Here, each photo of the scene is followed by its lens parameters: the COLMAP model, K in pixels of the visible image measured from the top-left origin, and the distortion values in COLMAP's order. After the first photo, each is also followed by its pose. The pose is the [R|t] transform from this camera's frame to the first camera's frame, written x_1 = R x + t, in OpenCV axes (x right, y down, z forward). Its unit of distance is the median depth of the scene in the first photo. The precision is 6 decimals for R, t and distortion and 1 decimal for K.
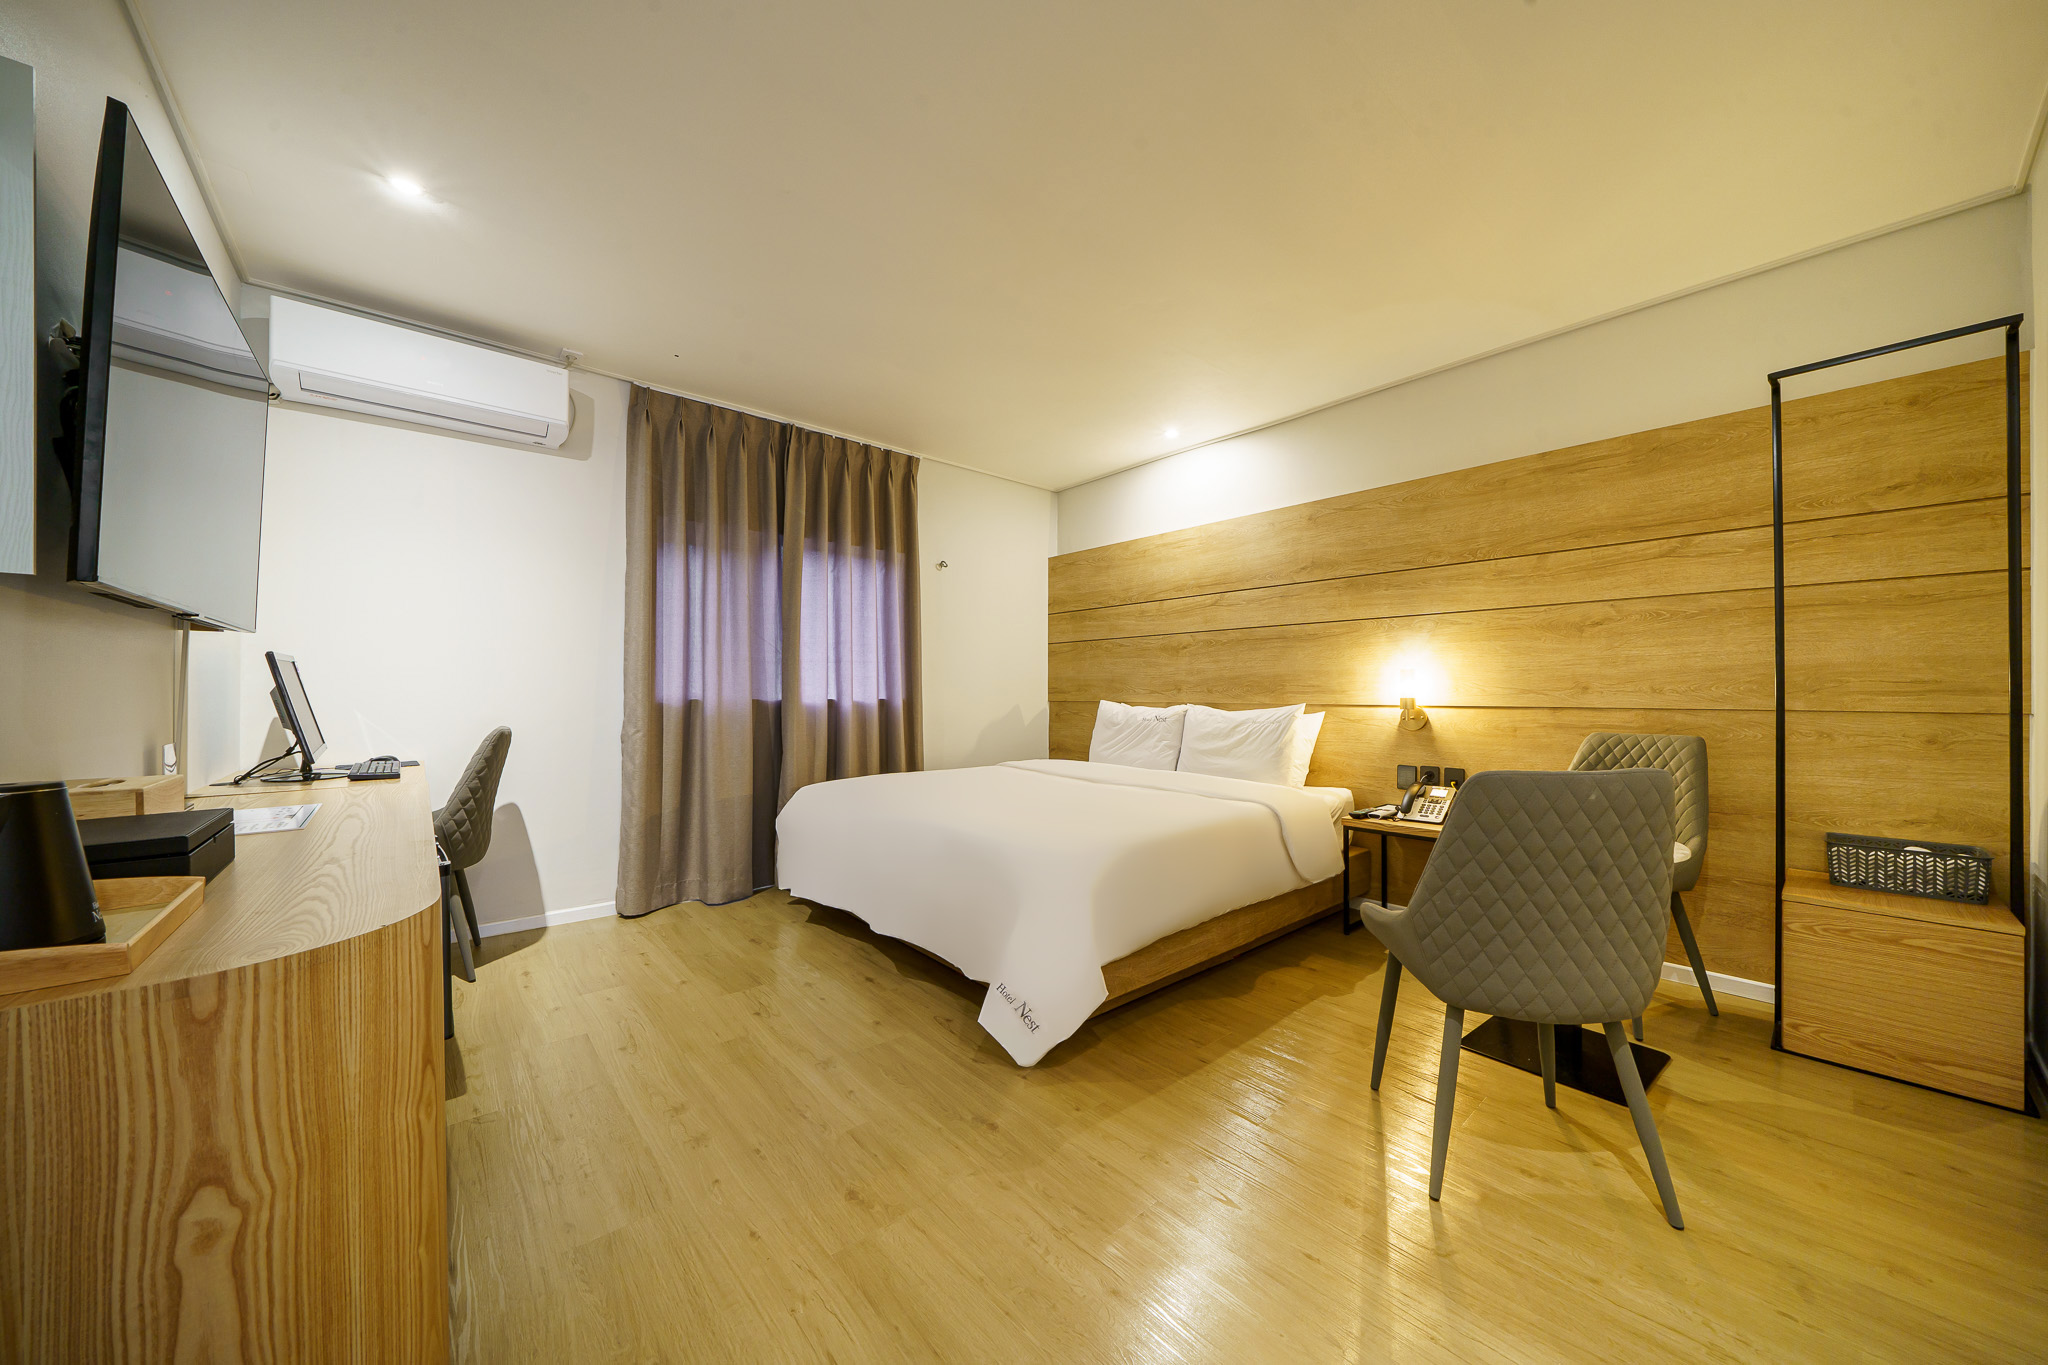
lens RADIAL K [[693.6, 0, 1023.6], [0, 693.6, 688.3], [0, 0, 1]] dist [-0.006860, -0.000019]
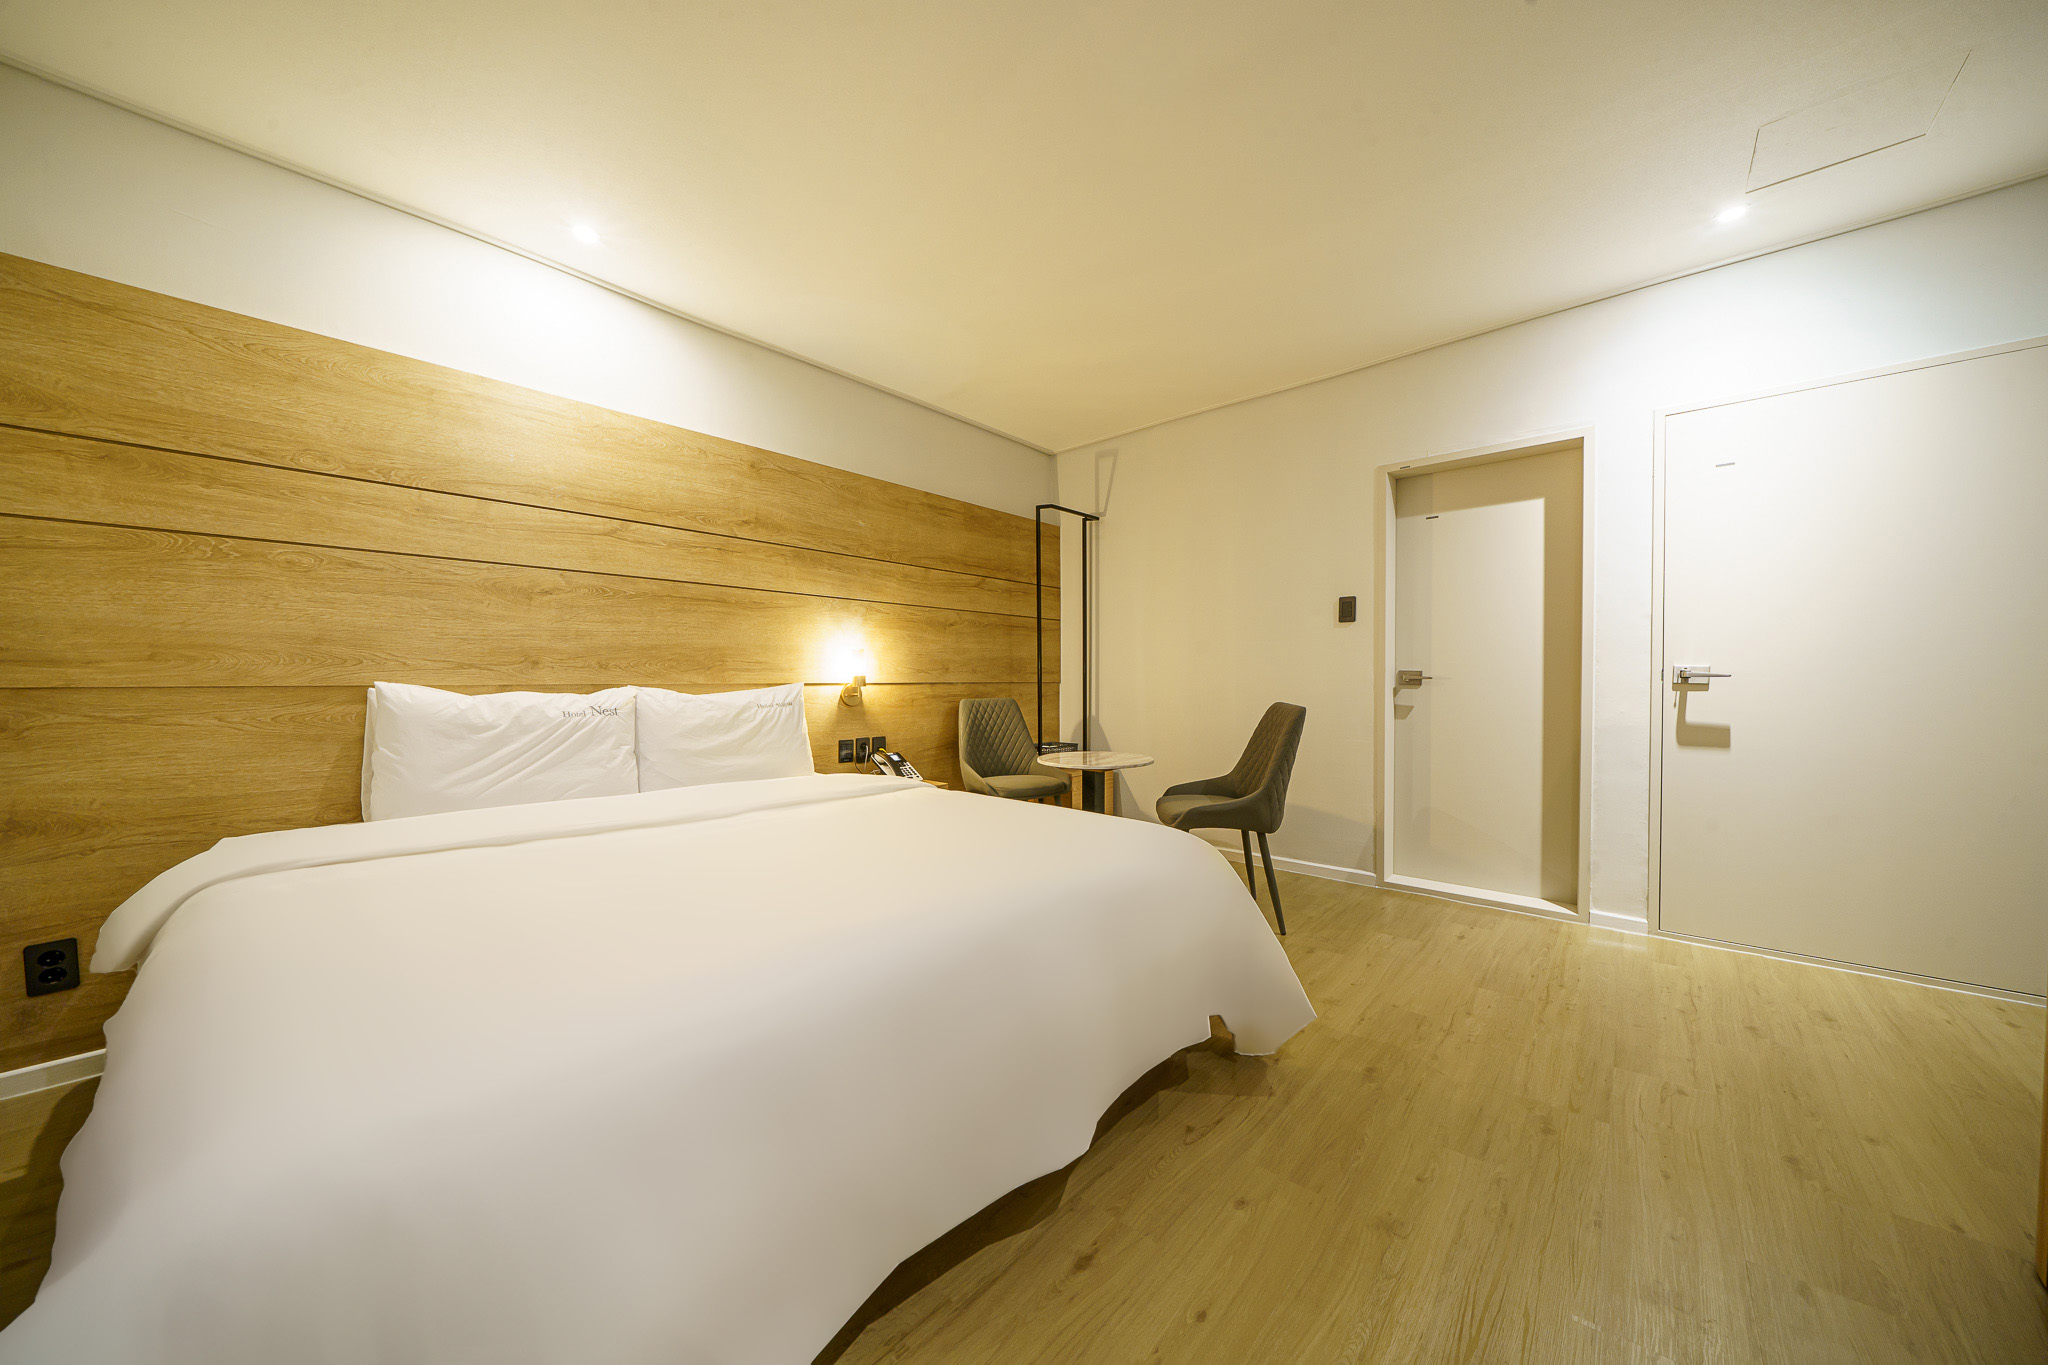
lens RADIAL K [[693.6, 0, 1023.6], [0, 693.6, 688.3], [0, 0, 1]] dist [-0.006860, -0.000019]
pose [[-0.124482, -0.013208, 0.992134, -0.474790], [-0.006523, 0.999901, 0.012493, 0.015646], [-0.992200, -0.004917, -0.124556, 0.770112]]
